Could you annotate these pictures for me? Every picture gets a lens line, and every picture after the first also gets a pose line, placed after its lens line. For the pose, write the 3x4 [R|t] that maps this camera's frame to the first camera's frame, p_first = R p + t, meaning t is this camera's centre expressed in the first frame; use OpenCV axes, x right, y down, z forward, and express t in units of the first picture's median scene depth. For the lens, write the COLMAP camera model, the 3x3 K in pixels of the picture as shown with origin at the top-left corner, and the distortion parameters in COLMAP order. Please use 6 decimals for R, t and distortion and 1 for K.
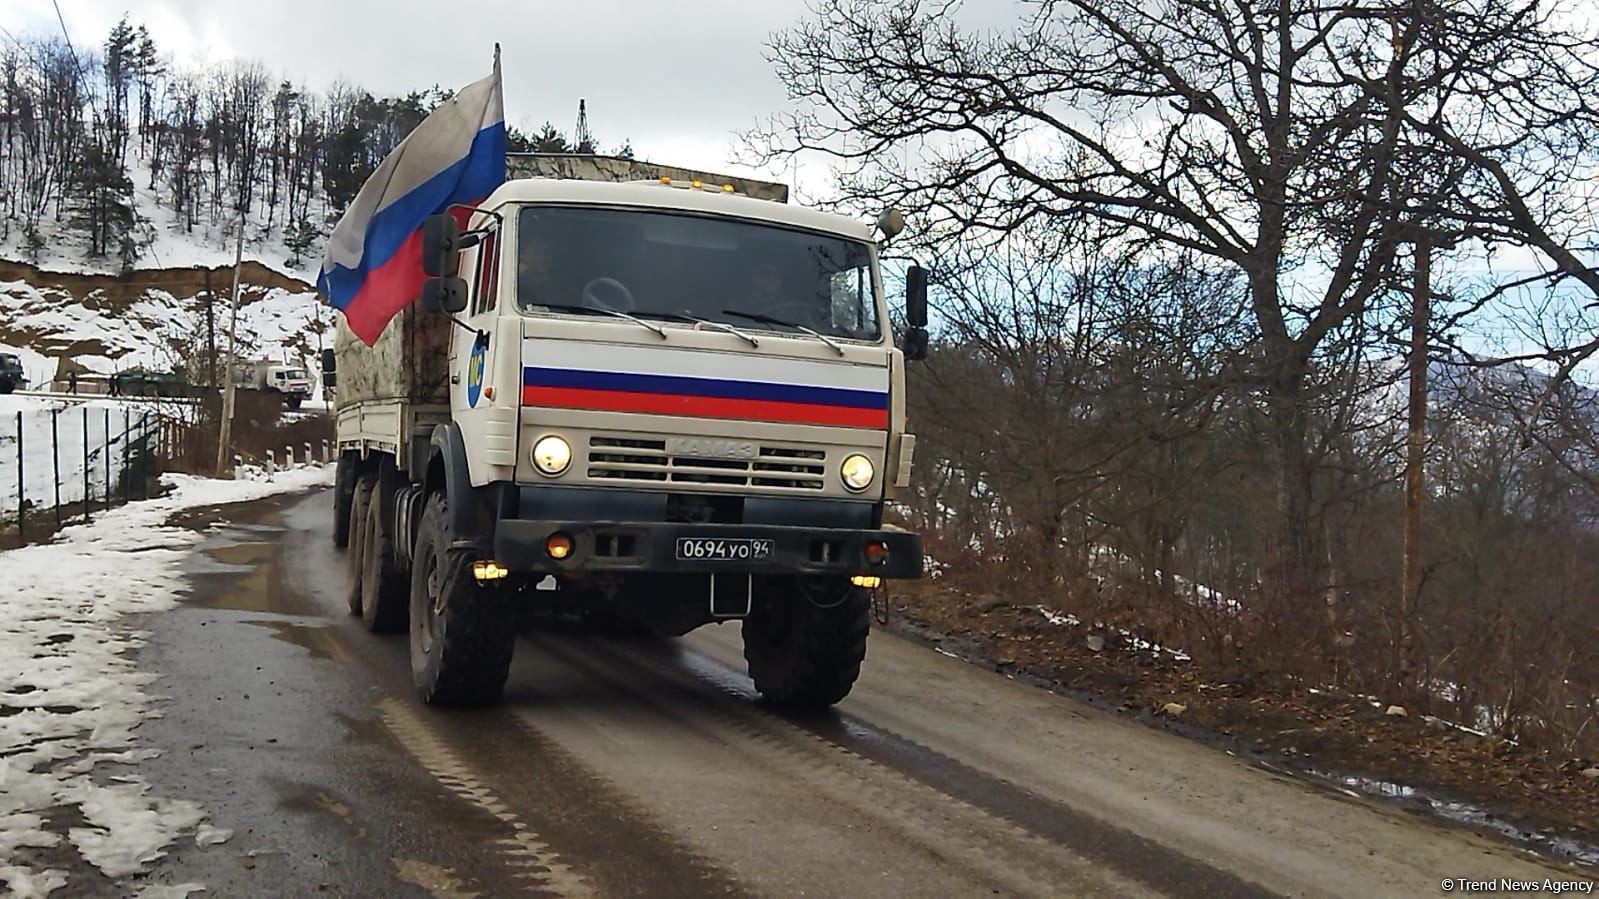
lens RADIAL K [[1580.1, 0, 799.5], [0, 1580.1, 449.5], [0, 0, 1]] dist [0.104514, -0.136545]
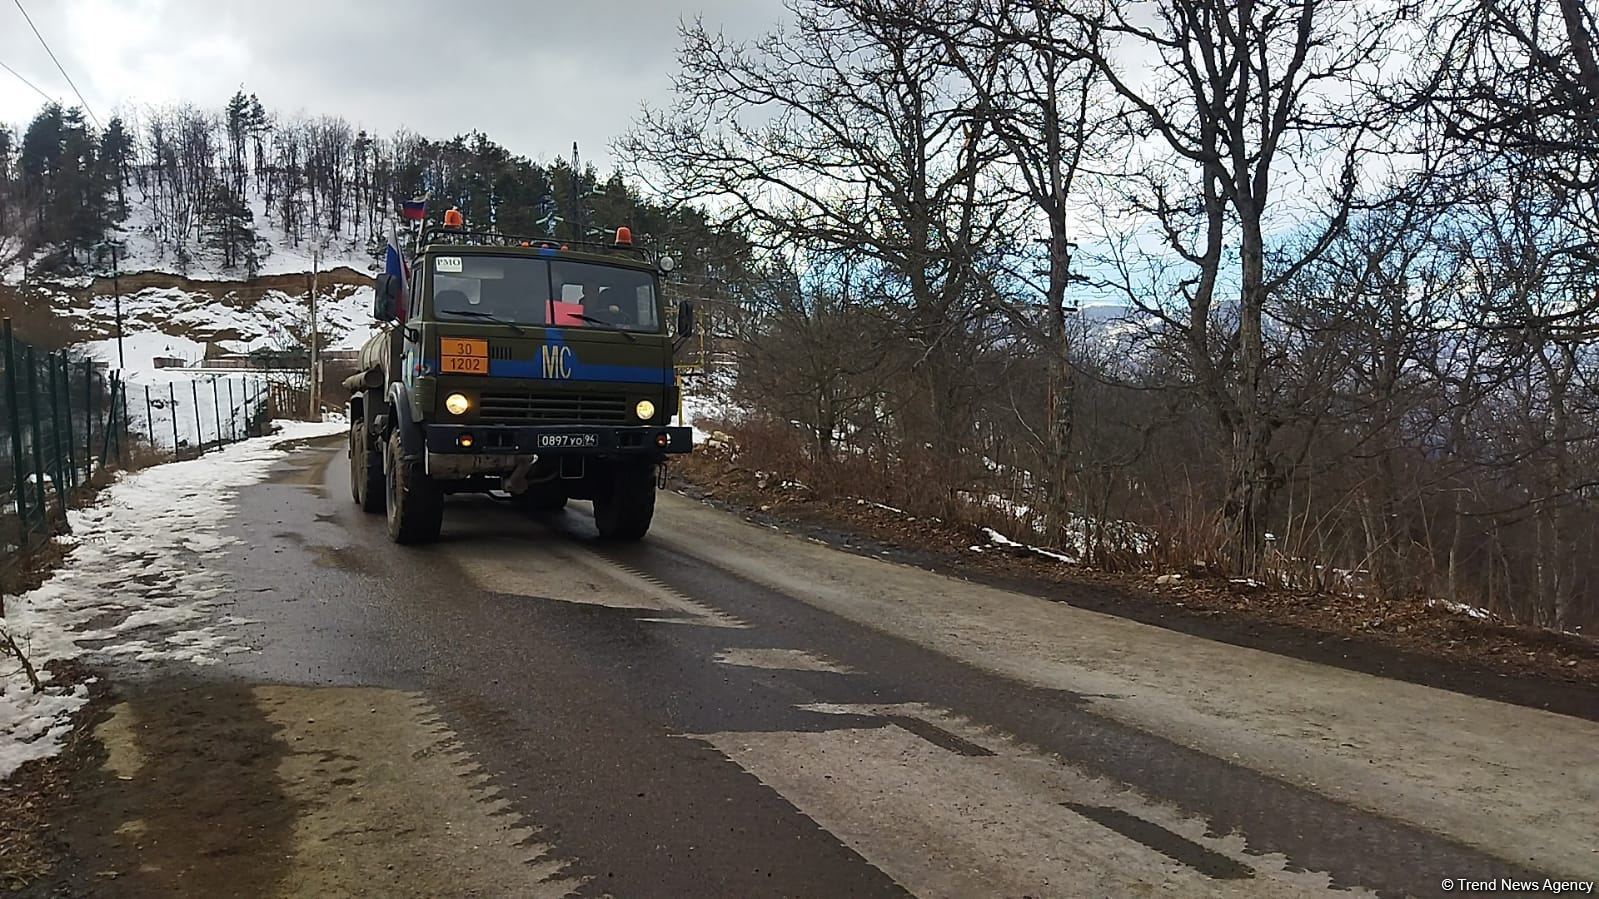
lens RADIAL K [[1186.6, 0, 810.0], [0, 1186.6, 456.6], [0, 0, 1]] dist [0.119618, -0.180827]
pose [[0.998910, -0.041028, 0.022274, 0.074054], [0.039700, 0.997578, 0.057117, 0.004141], [-0.024563, -0.056171, 0.998119, -0.137617]]
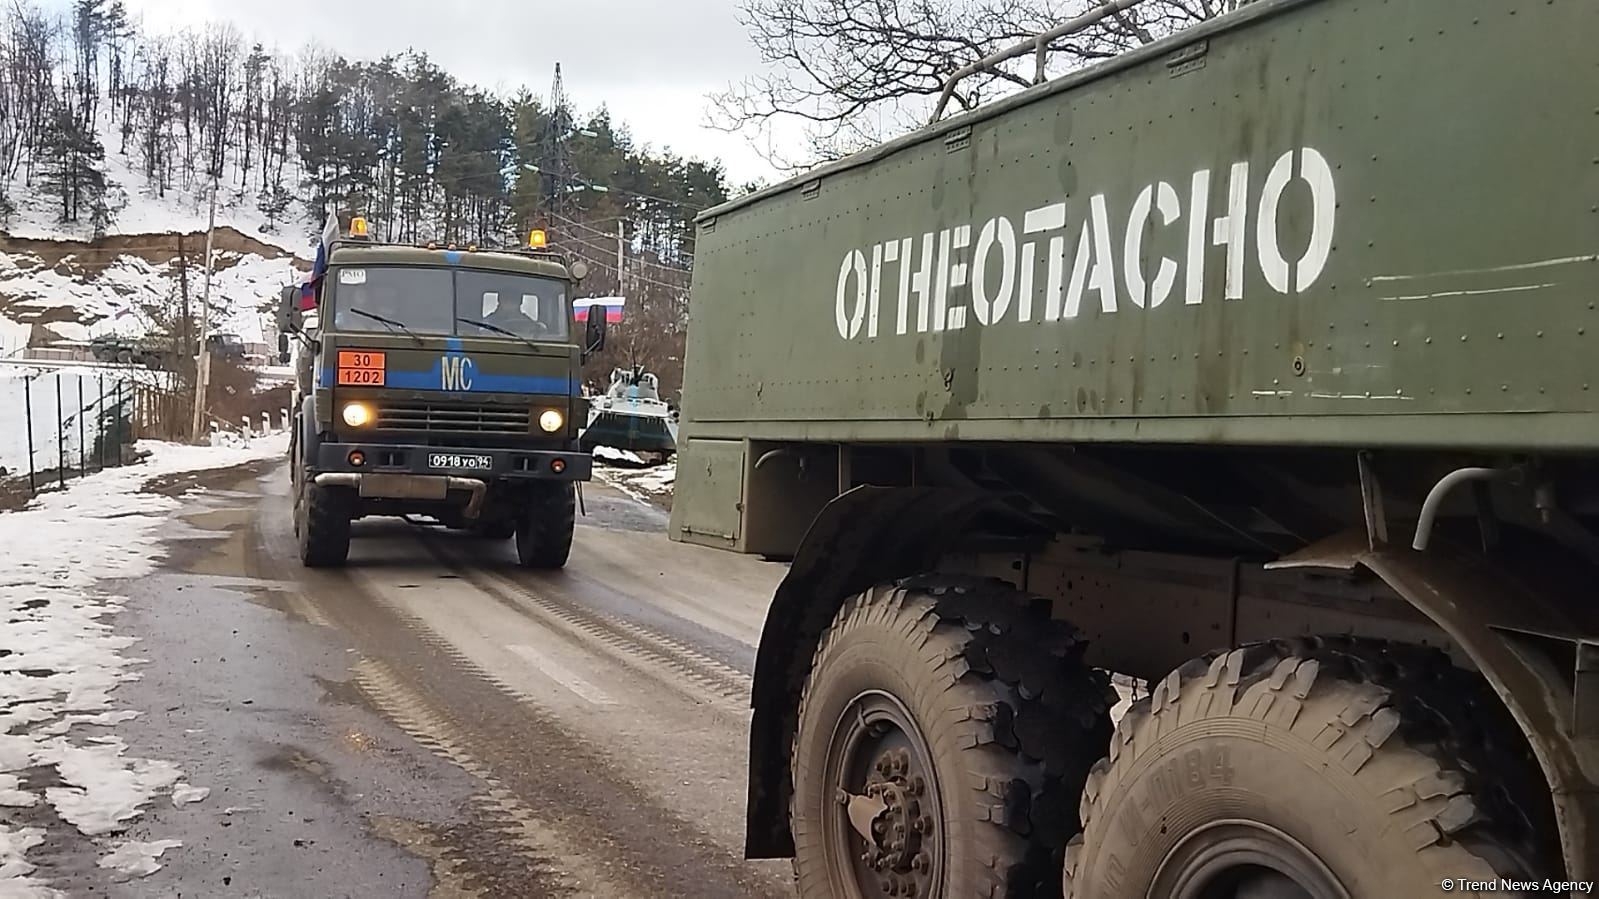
lens RADIAL K [[1580.1, 0, 799.5], [0, 1580.1, 449.5], [0, 0, 1]] dist [0.104514, -0.136545]
pose [[0.999908, -0.004695, 0.012748, 0.001206], [0.004411, 0.999743, 0.022221, 0.000291], [-0.012849, -0.022163, 0.999672, -0.002063]]
